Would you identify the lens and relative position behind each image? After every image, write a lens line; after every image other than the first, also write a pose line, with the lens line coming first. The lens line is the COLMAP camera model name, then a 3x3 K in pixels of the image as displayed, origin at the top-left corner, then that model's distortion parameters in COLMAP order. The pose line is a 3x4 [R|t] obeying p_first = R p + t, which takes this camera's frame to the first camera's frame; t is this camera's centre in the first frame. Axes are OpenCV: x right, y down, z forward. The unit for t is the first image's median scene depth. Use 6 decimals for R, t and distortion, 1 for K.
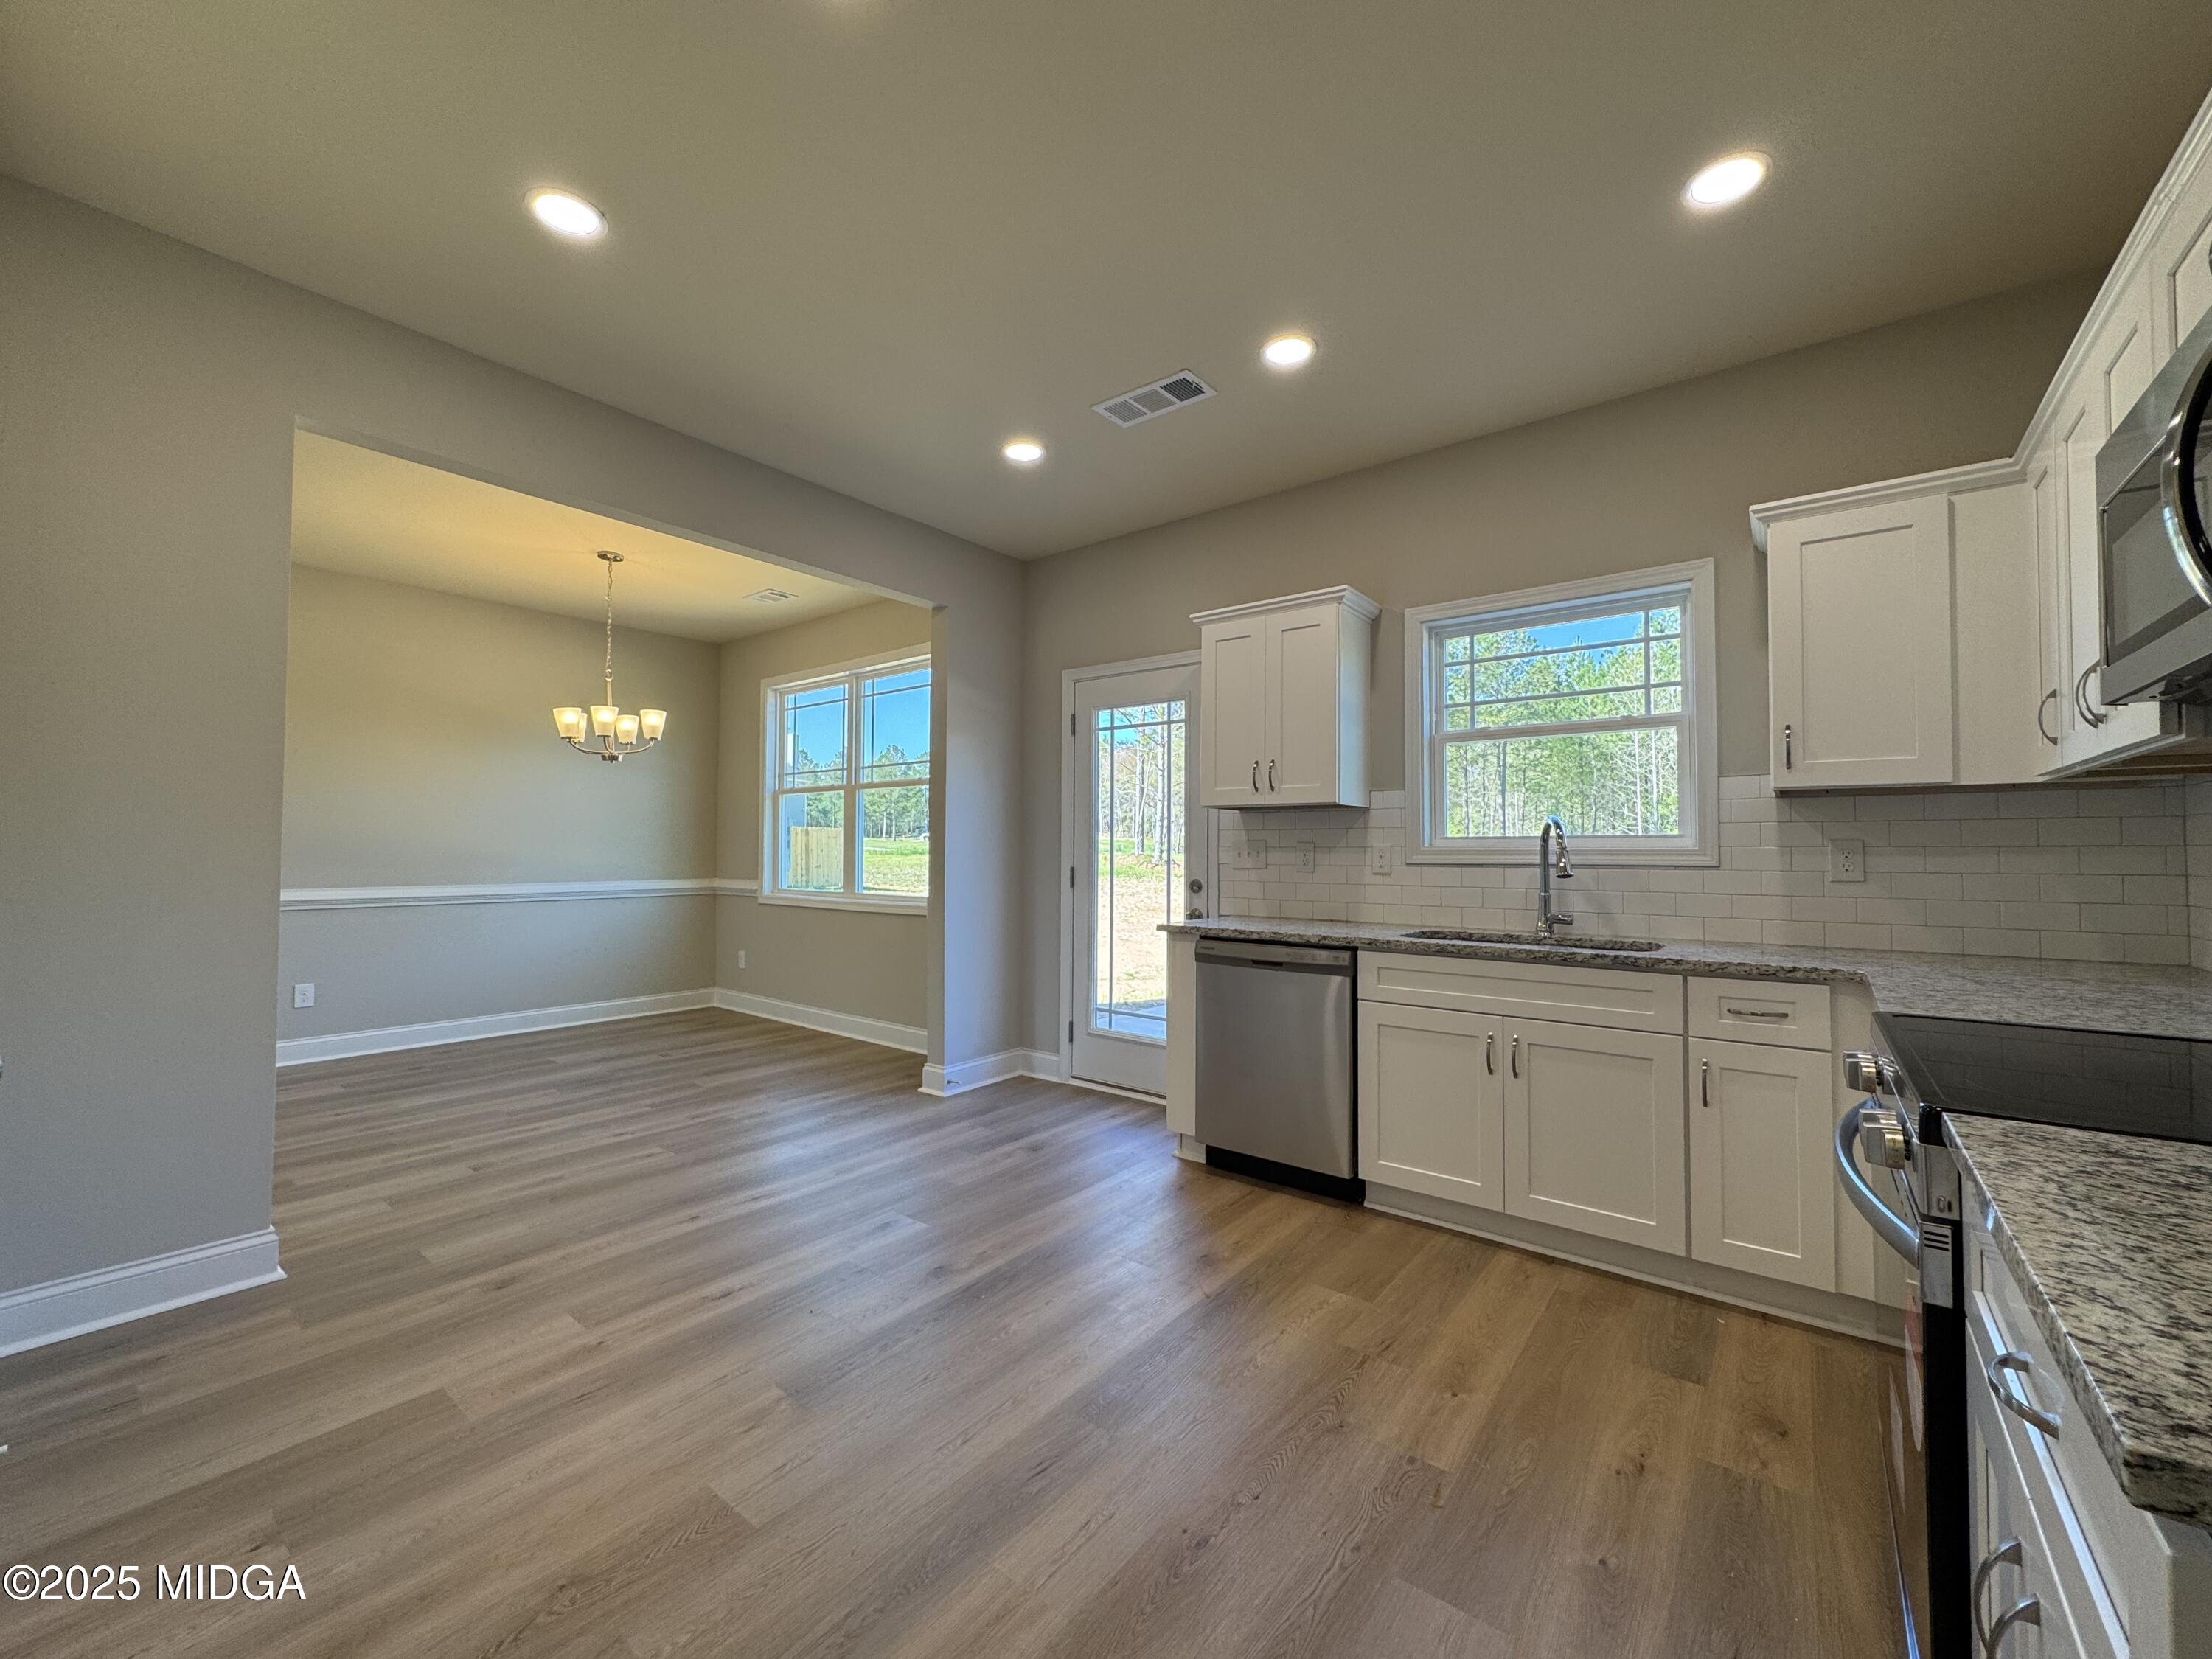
lens RADIAL K [[881.3, 0, 1102.0], [0, 881.3, 826.8], [0, 0, 1]] dist [0.000404, 0.000059]
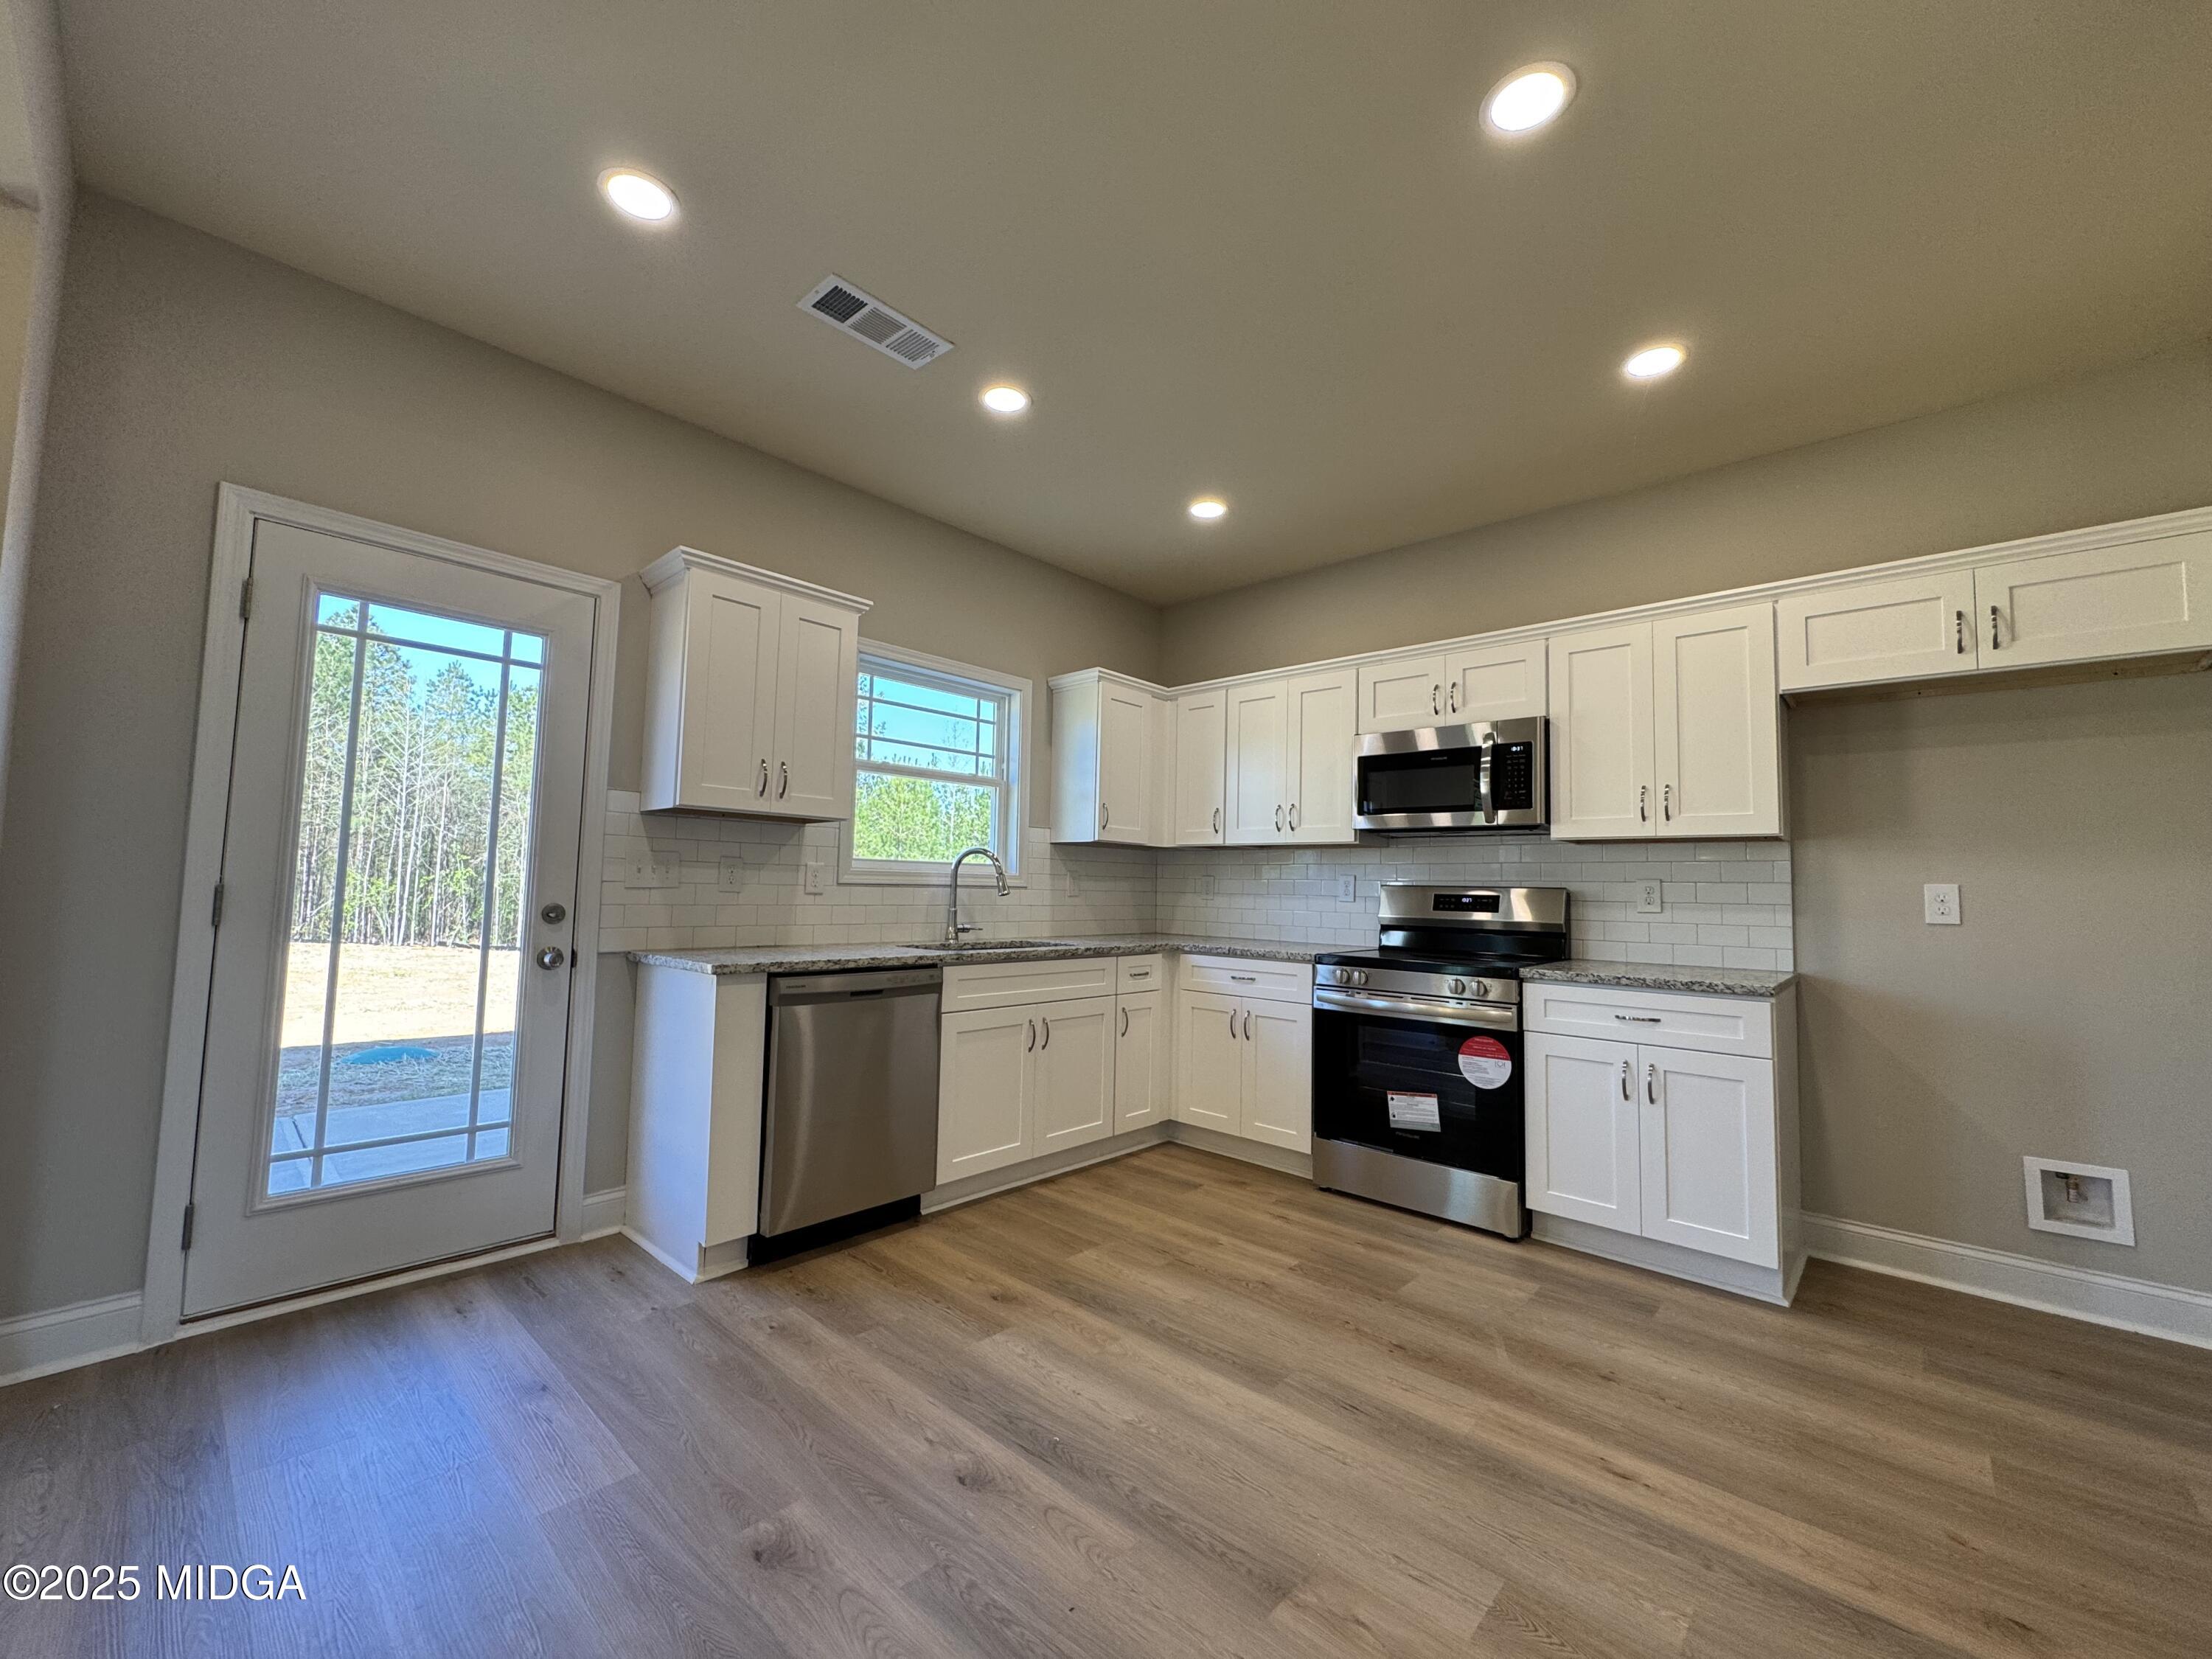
lens RADIAL K [[881.3, 0, 1102.0], [0, 881.3, 826.8], [0, 0, 1]] dist [0.000404, 0.000059]
pose [[0.080068, 0.067153, 0.994525, -0.798224], [-0.051279, 0.996685, -0.063170, 0.032096], [-0.995470, -0.045940, 0.083246, 0.773777]]
